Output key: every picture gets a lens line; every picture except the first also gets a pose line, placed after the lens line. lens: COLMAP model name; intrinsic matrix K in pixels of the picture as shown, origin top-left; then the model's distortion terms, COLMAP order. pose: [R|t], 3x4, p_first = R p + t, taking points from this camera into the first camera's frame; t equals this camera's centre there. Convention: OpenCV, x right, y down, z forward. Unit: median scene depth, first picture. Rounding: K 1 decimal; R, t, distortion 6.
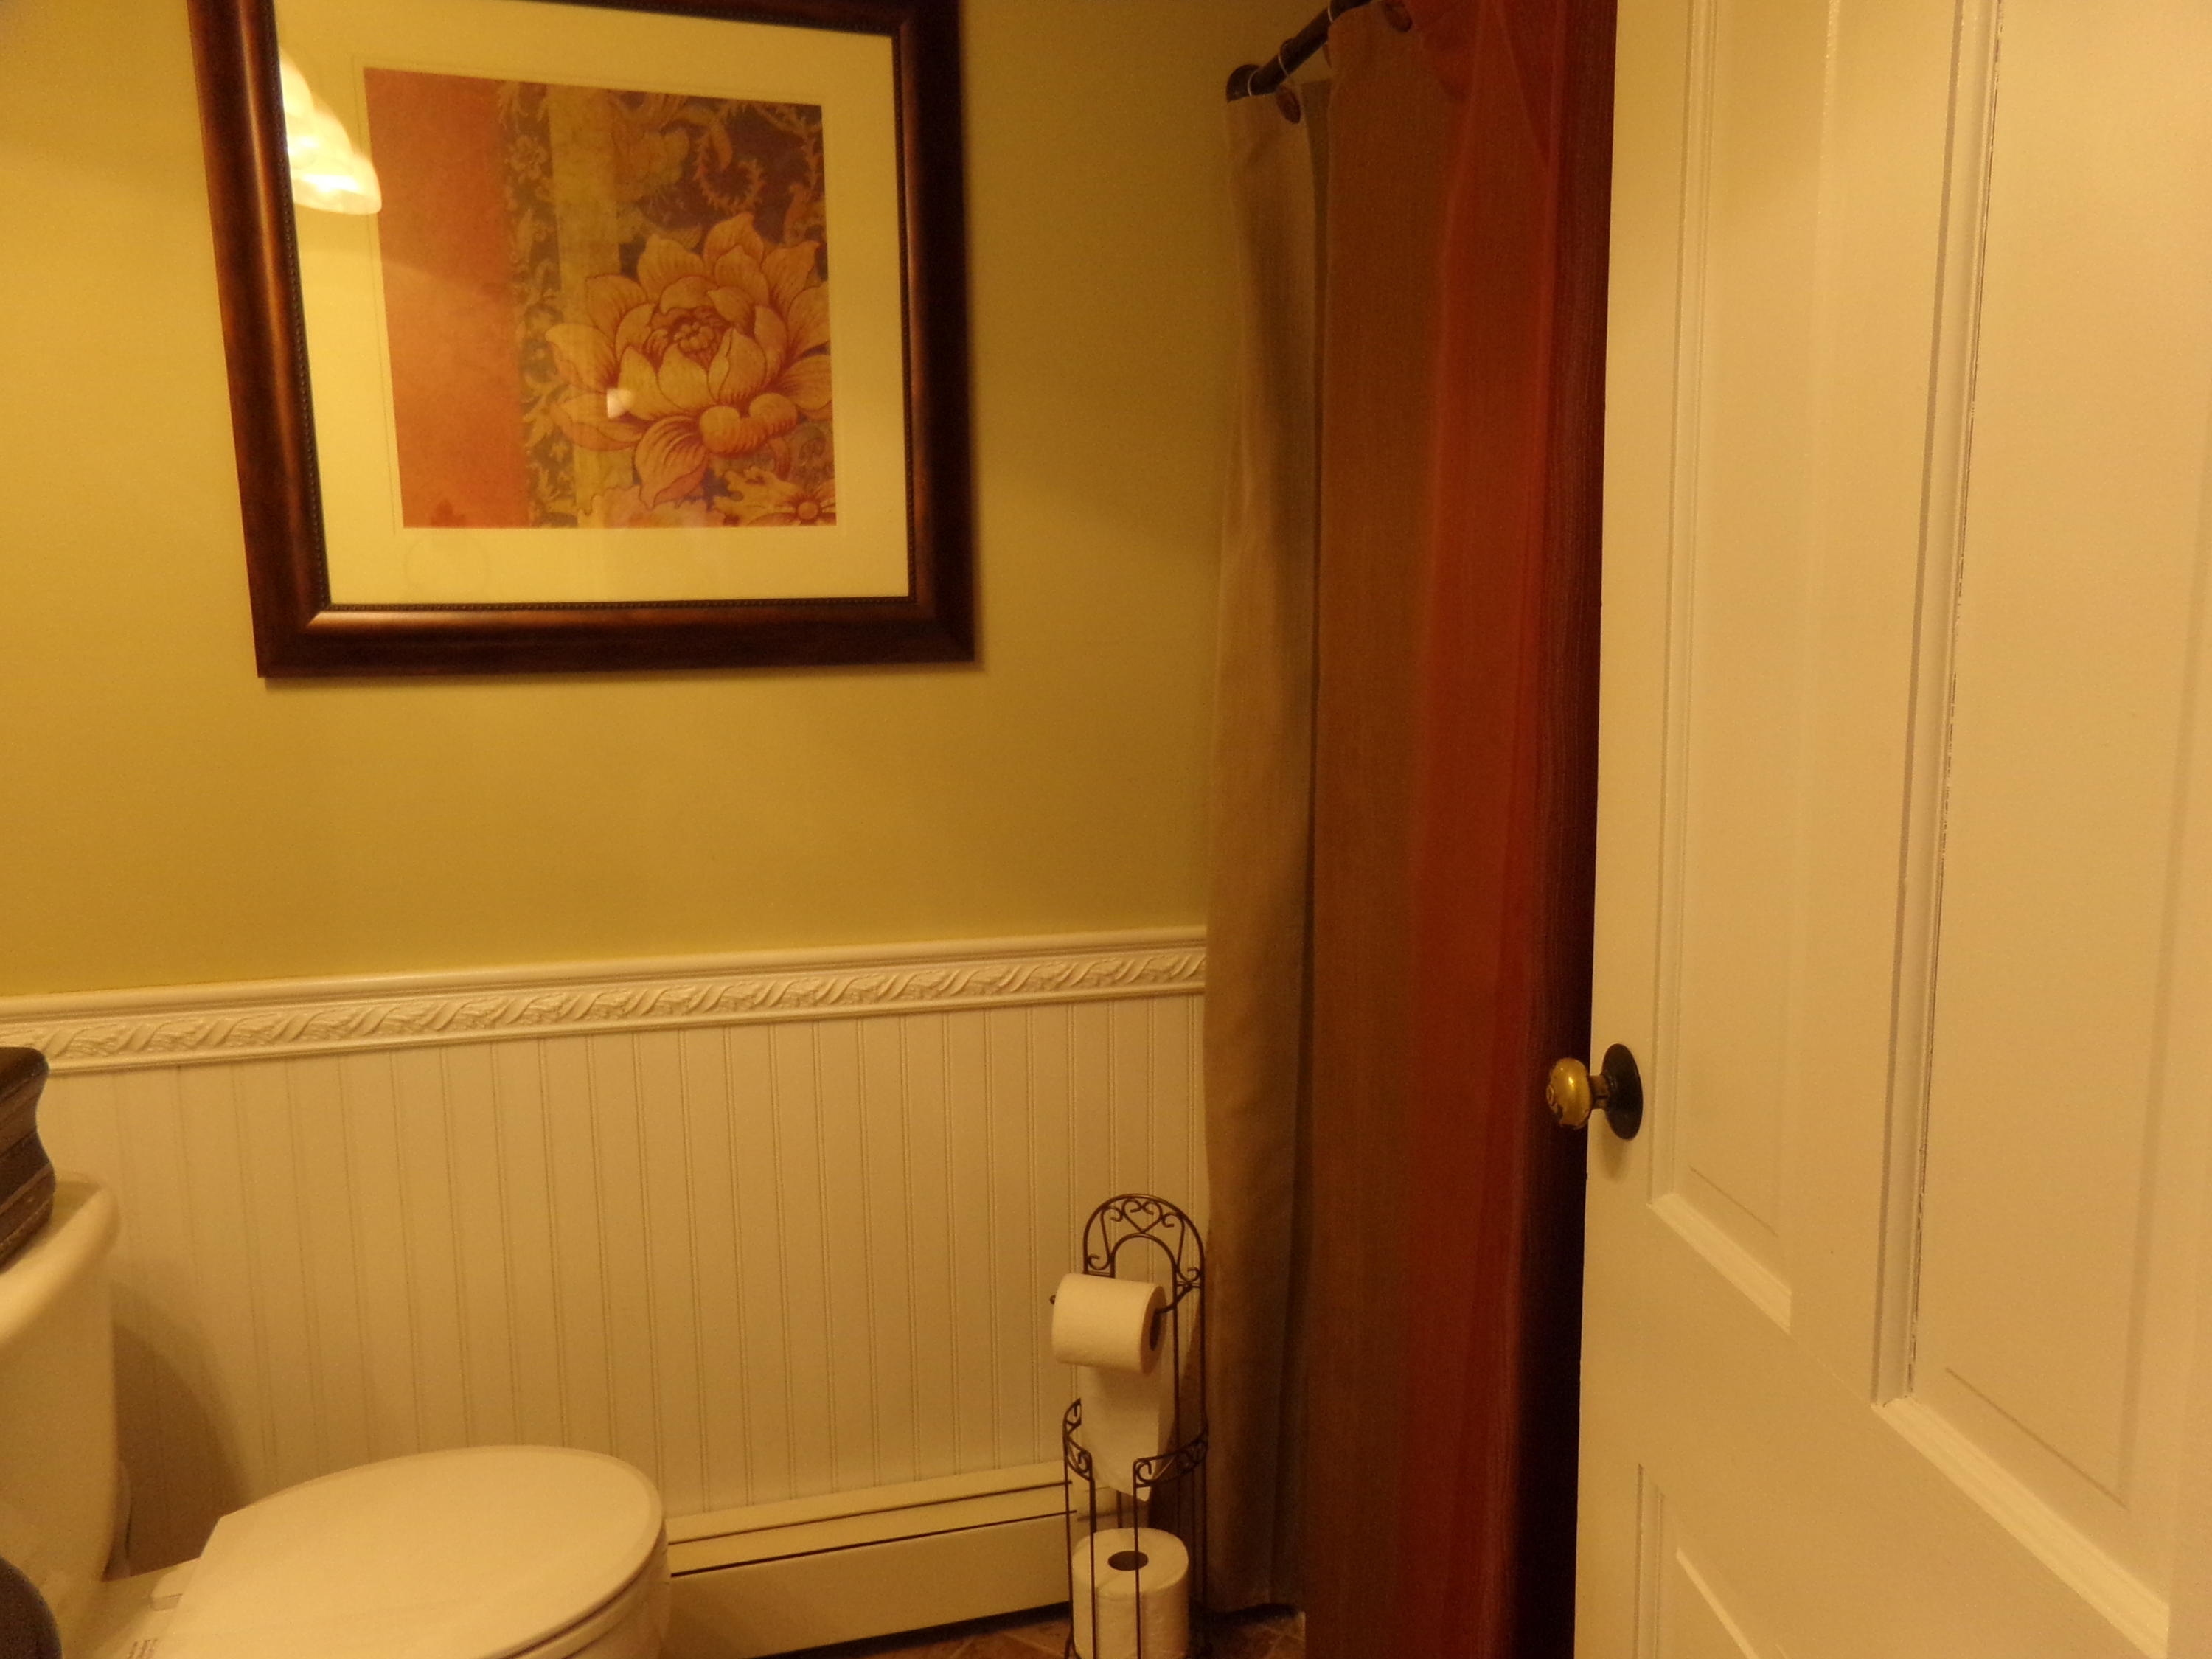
lens RADIAL K [[1537.8, 0, 1106.0], [0, 1537.8, 829.5], [0, 0, 1]] dist [-0.088857, 0.196925]
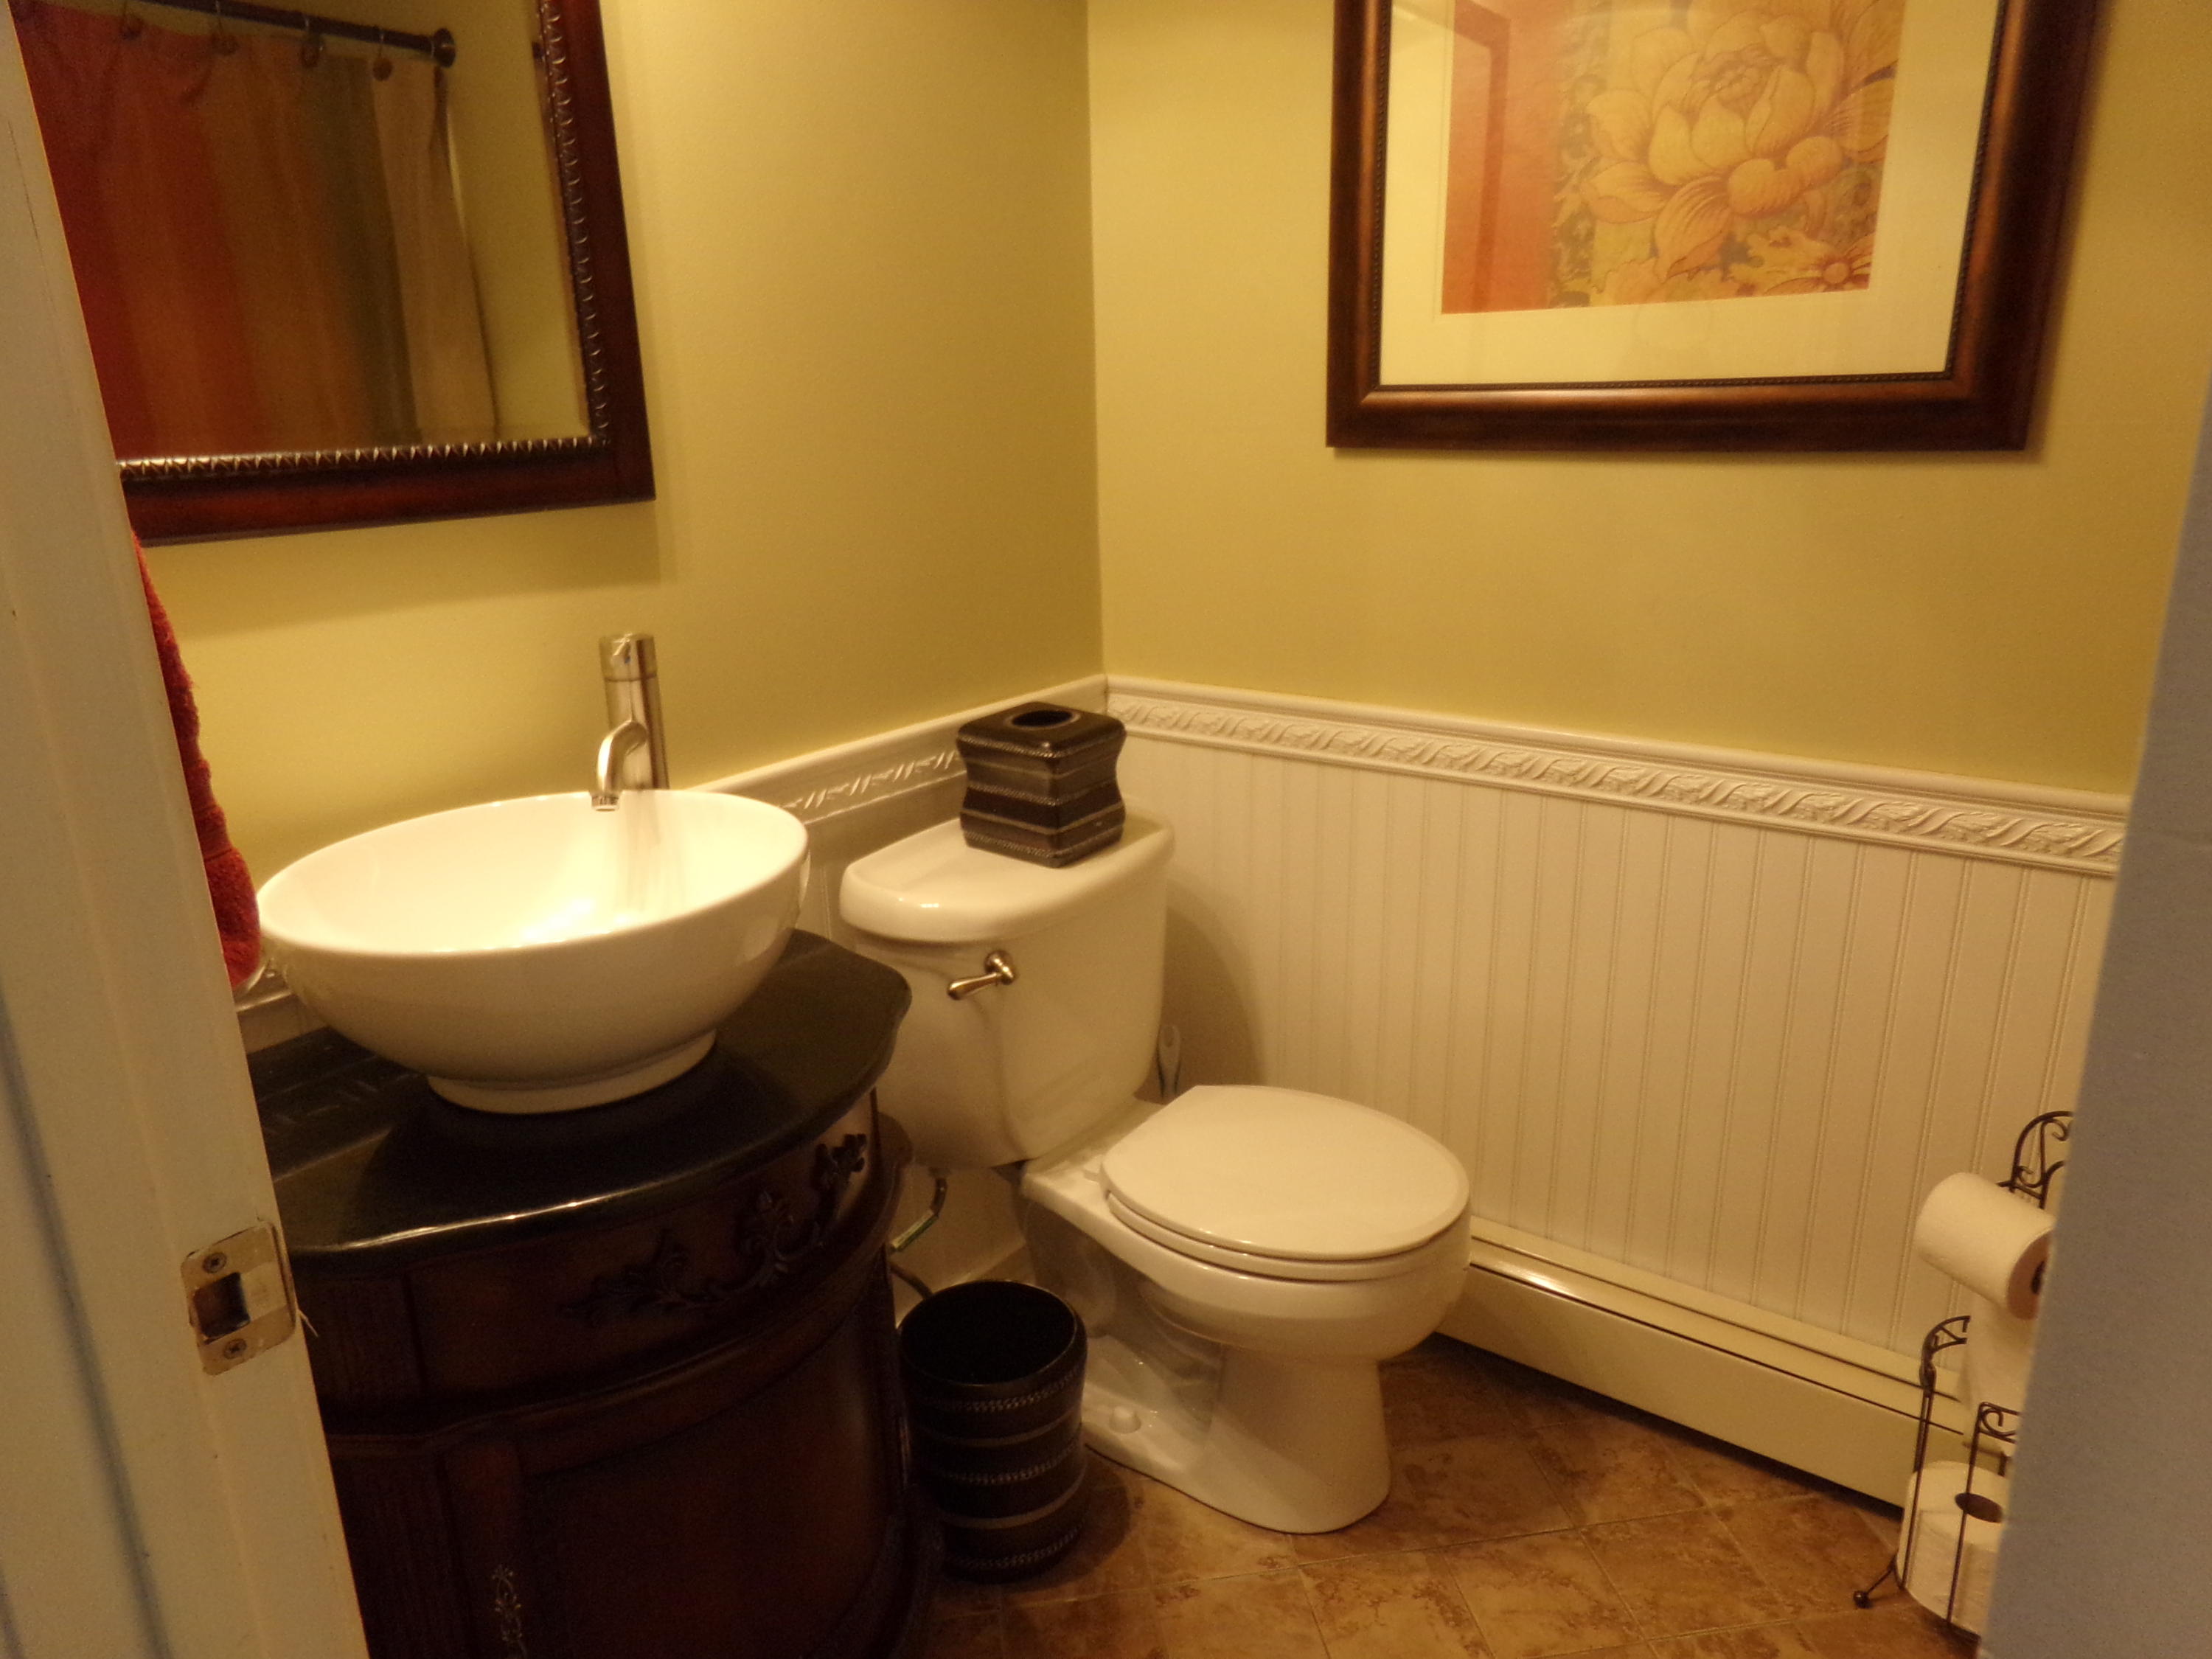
lens RADIAL K [[1511.4, 0, 1106.8], [0, 1511.4, 875.9], [0, 0, 1]] dist [-0.002051, 0.054486]
pose [[0.628182, 0.236840, -0.741144, 0.293860], [-0.107190, 0.969806, 0.219058, -0.013143], [0.770648, -0.058165, 0.634601, 0.071768]]
